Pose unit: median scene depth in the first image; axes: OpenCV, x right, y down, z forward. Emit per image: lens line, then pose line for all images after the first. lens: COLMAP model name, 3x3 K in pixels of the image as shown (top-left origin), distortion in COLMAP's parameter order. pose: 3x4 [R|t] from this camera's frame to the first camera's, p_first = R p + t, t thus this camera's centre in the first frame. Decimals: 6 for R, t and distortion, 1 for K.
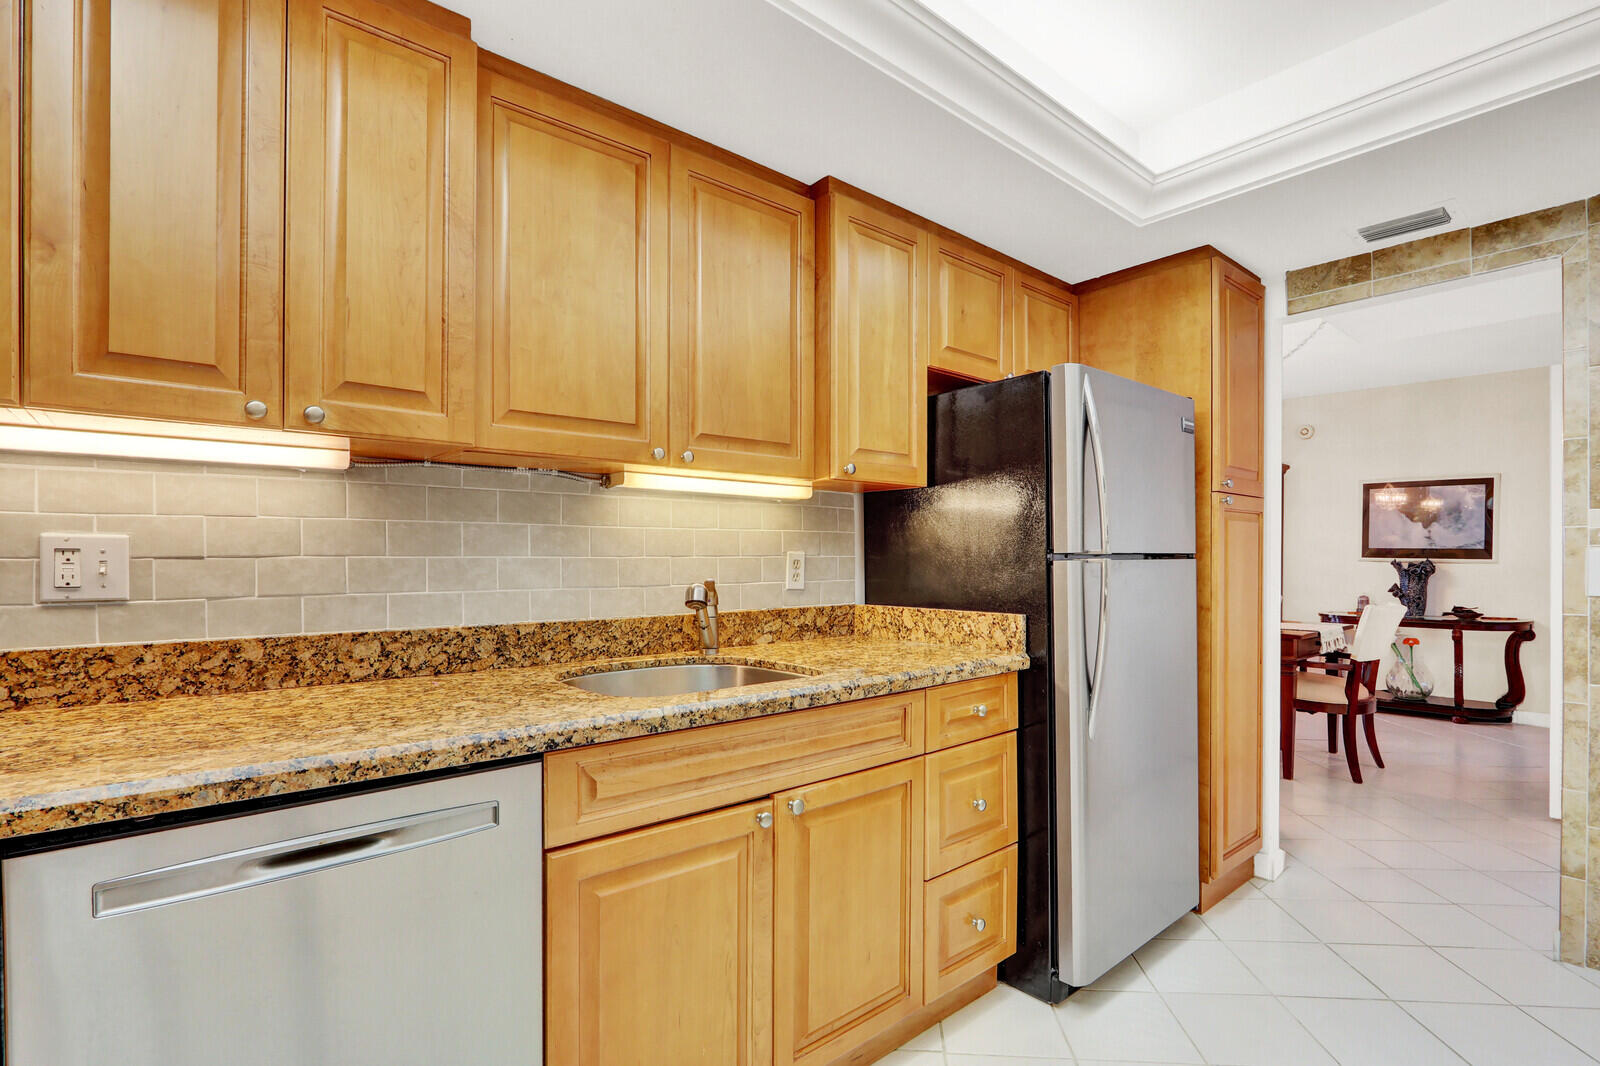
lens RADIAL K [[746.4, 0, 802.2], [0, 746.4, 559.0], [0, 0, 1]] dist [-0.019367, 0.007129]
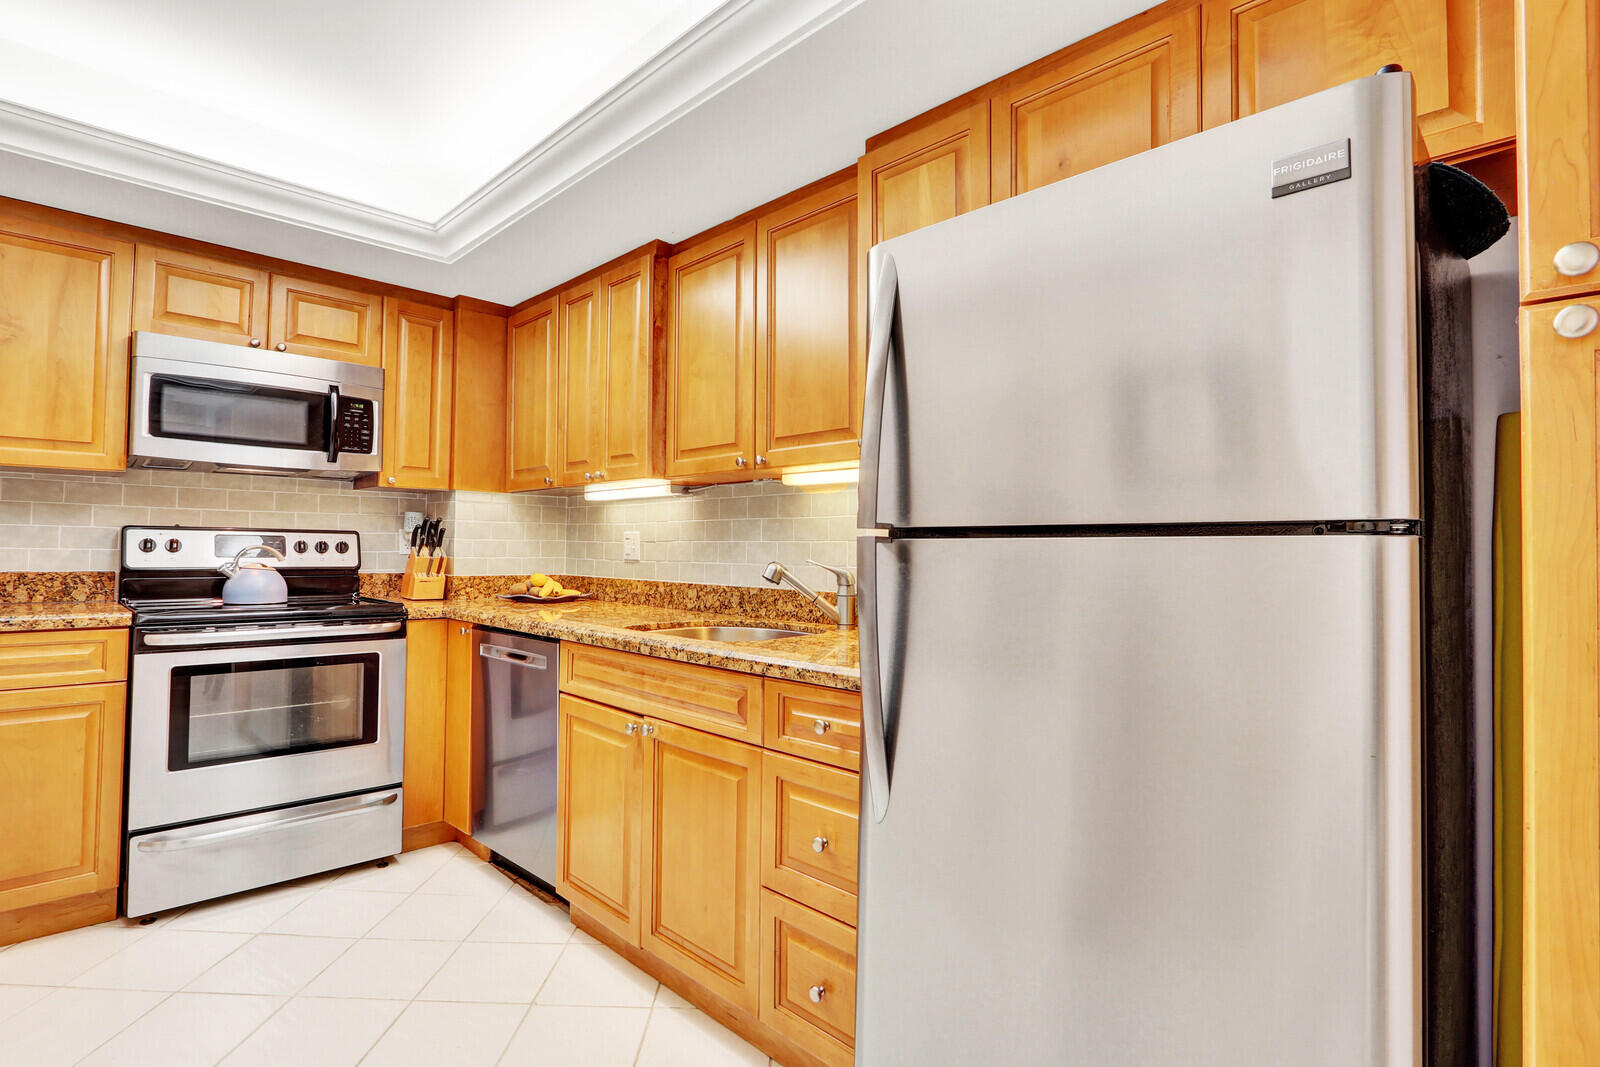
lens RADIAL K [[785.0, 0, 798.6], [0, 785.0, 528.8], [0, 0, 1]] dist [-0.021555, 0.000142]
pose [[0.084323, -0.025834, -0.996104, 1.298871], [-0.011146, 0.999577, -0.026868, 0.014461], [0.996376, 0.013368, 0.083999, 1.075140]]
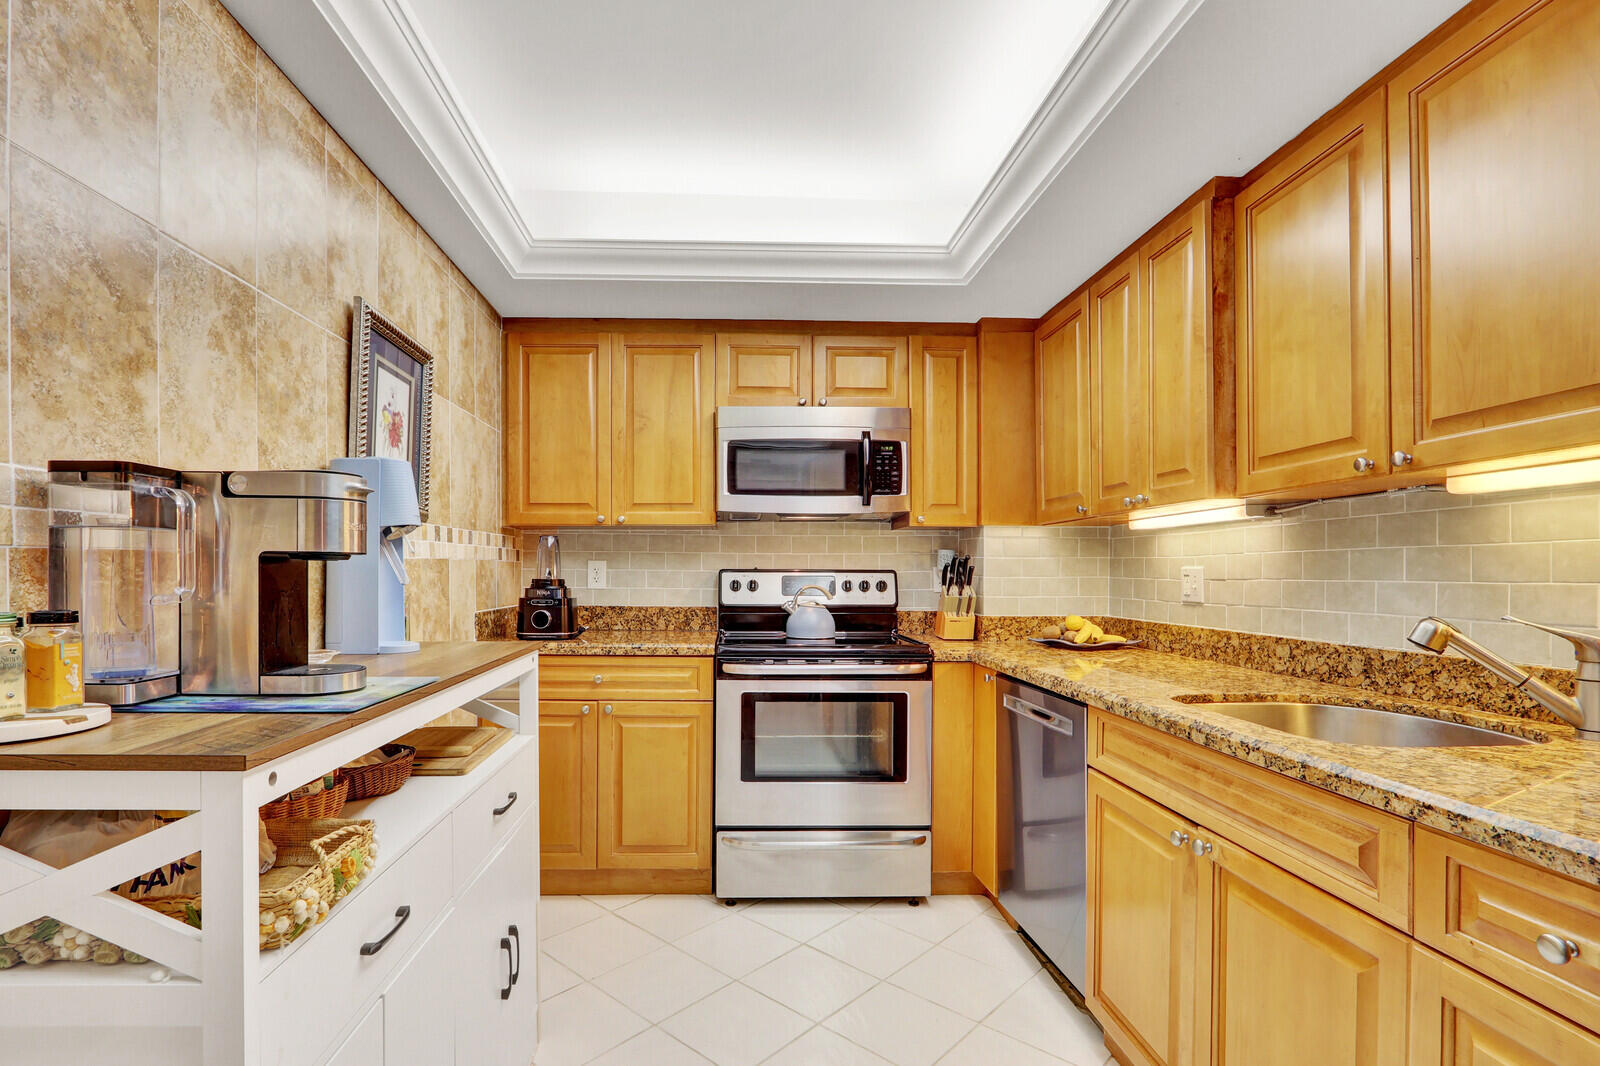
lens RADIAL K [[767.2, 0, 747.0], [0, 767.2, 576.4], [0, 0, 1]] dist [-0.021701, 0.005811]
pose [[-0.625067, 0.002188, -0.780568, 1.035129], [-0.002294, 0.999987, 0.004641, -0.013145], [0.780568, 0.004691, -0.625054, 1.080964]]
